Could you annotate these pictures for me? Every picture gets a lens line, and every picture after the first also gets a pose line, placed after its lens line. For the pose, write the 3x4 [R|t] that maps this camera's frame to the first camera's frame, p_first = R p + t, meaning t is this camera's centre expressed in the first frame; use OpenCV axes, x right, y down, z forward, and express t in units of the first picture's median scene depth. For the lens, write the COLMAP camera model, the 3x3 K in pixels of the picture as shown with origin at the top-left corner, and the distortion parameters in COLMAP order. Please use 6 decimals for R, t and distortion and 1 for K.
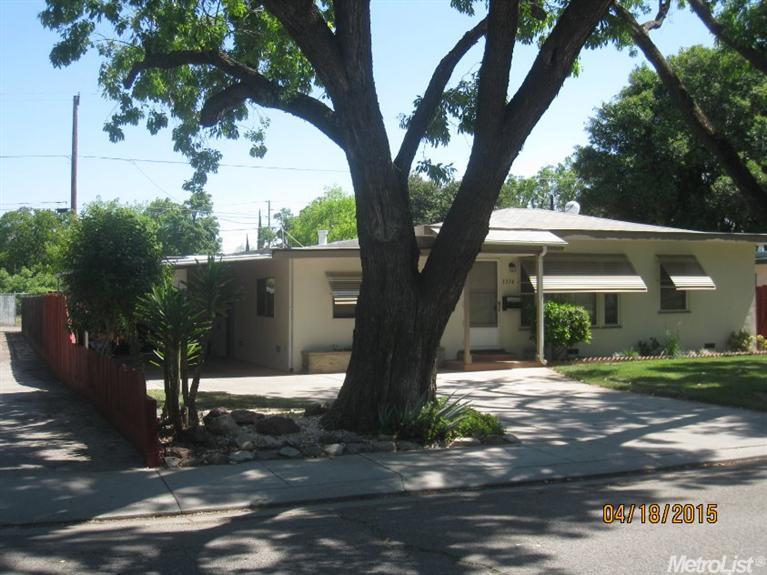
lens RADIAL K [[984.6, 0, 383.5], [0, 984.6, 287.5], [0, 0, 1]] dist [-0.162757, 0.008485]
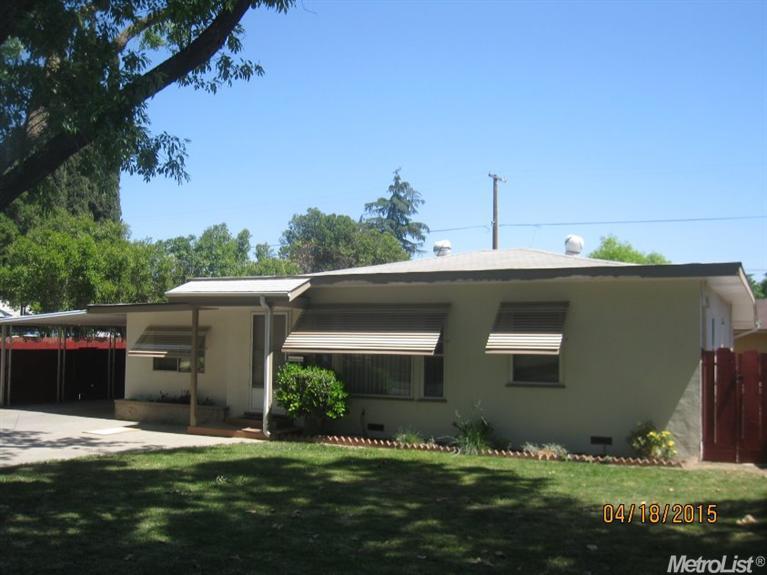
lens RADIAL K [[796.5, 0, 383.5], [0, 796.5, 287.5], [0, 0, 1]] dist [-0.153257, 0.022223]
pose [[0.651080, -0.034542, -0.758223, 0.674963], [-0.011300, 0.998412, -0.055188, -0.012107], [0.758925, 0.044499, 0.649656, 0.569170]]
